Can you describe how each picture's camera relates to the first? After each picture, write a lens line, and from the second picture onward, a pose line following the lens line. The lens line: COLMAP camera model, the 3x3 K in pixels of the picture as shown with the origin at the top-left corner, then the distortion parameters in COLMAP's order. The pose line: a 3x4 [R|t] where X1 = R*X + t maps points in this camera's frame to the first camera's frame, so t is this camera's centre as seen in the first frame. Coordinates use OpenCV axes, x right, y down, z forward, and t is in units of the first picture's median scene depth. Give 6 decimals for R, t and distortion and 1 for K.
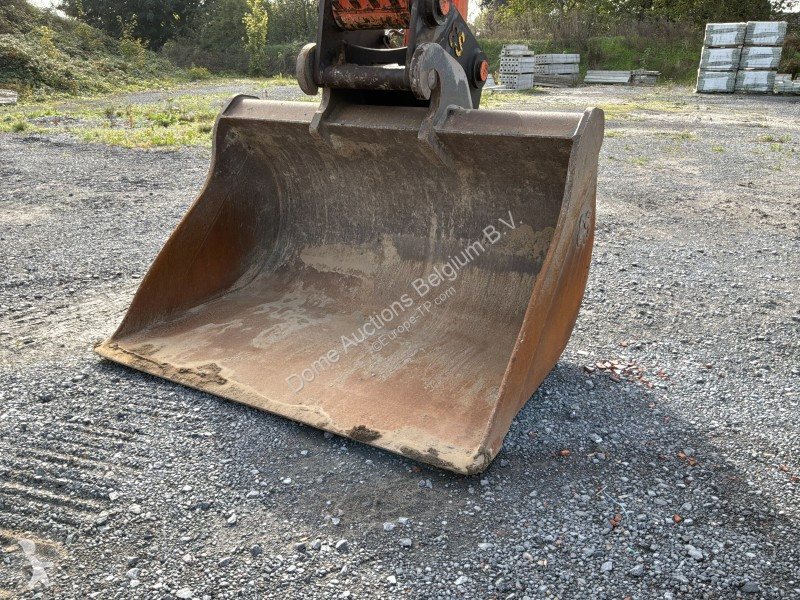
lens RADIAL K [[655.9, 0, 396.2], [0, 655.9, 297.9], [0, 0, 1]] dist [0.069477, -0.125972]
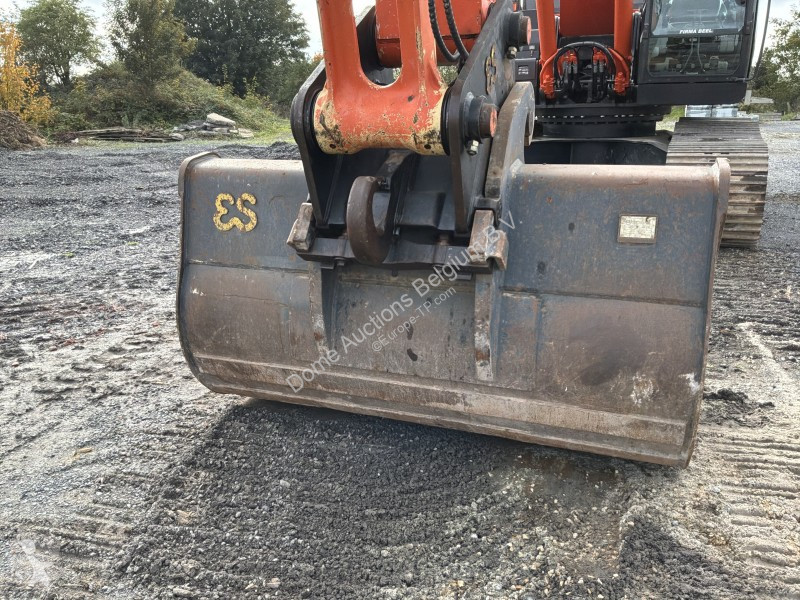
lens RADIAL K [[655.9, 0, 391.3], [0, 655.9, 298.0], [0, 0, 1]] dist [0.069477, -0.125972]
pose [[0.998735, -0.028776, 0.041242, -0.282446], [0.031634, 0.997017, -0.070408, 0.166433], [-0.039093, 0.071624, 0.996665, -0.431742]]
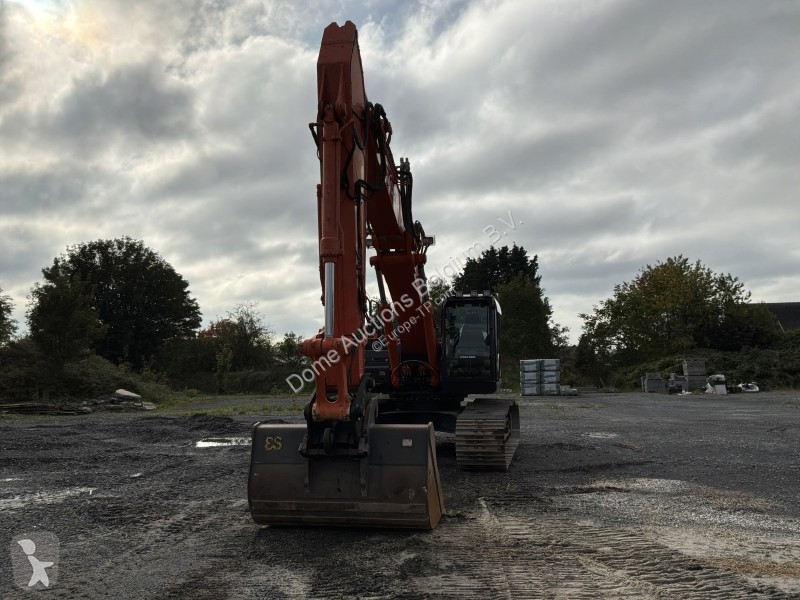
lens RADIAL K [[655.9, 0, 395.3], [0, 655.9, 293.0], [0, 0, 1]] dist [0.069477, -0.125972]
pose [[0.972201, 0.015745, 0.233616, -0.322406], [0.093442, 0.888753, -0.448762, 0.226213], [-0.214693, 0.458117, 0.862575, -0.637017]]
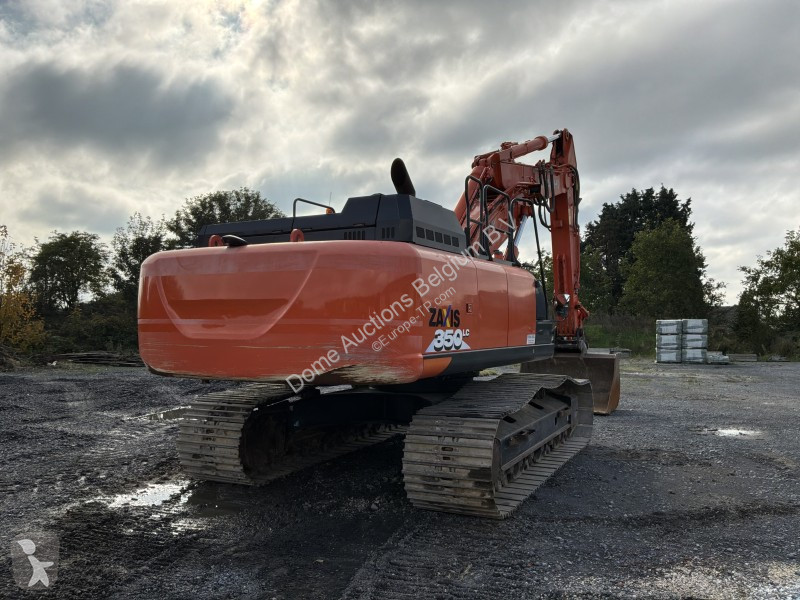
lens RADIAL K [[655.9, 0, 397.7], [0, 655.9, 298.8], [0, 0, 1]] dist [0.069477, -0.125972]
pose [[0.999688, 0.012926, 0.021370, -0.179022], [-0.003494, 0.919621, -0.392792, 0.157066], [-0.024730, 0.392595, 0.919379, -0.446990]]
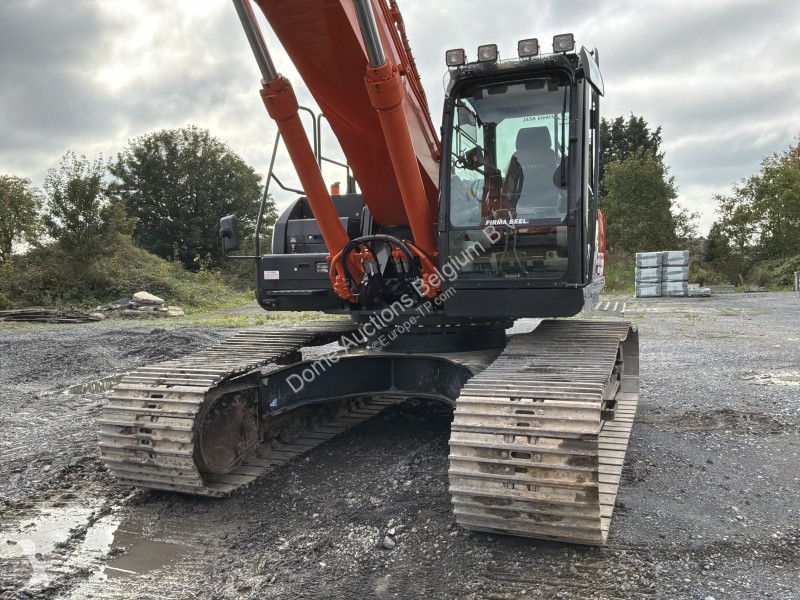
lens RADIAL K [[655.9, 0, 394.9], [0, 655.9, 298.5], [0, 0, 1]] dist [0.069477, -0.125972]
pose [[0.996800, -0.024655, 0.076032, -0.191591], [0.047230, 0.949093, -0.311435, 0.123368], [-0.064483, 0.314029, 0.947221, -0.350845]]
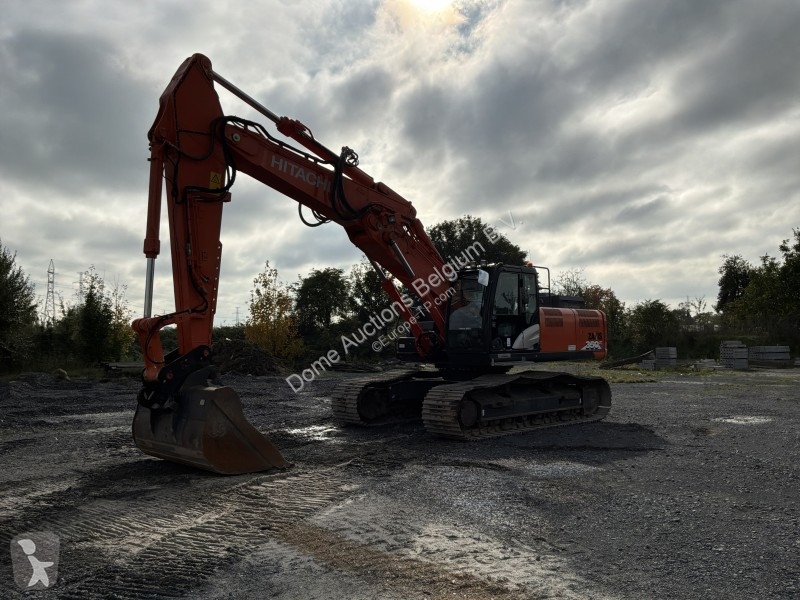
lens RADIAL K [[655.9, 0, 400.5], [0, 655.9, 300.8], [0, 0, 1]] dist [0.069477, -0.125972]
pose [[0.938828, -0.024708, -0.343498, -0.008715], [-0.116705, 0.915580, -0.384828, 0.230330], [0.324008, 0.401376, 0.856689, -0.651581]]
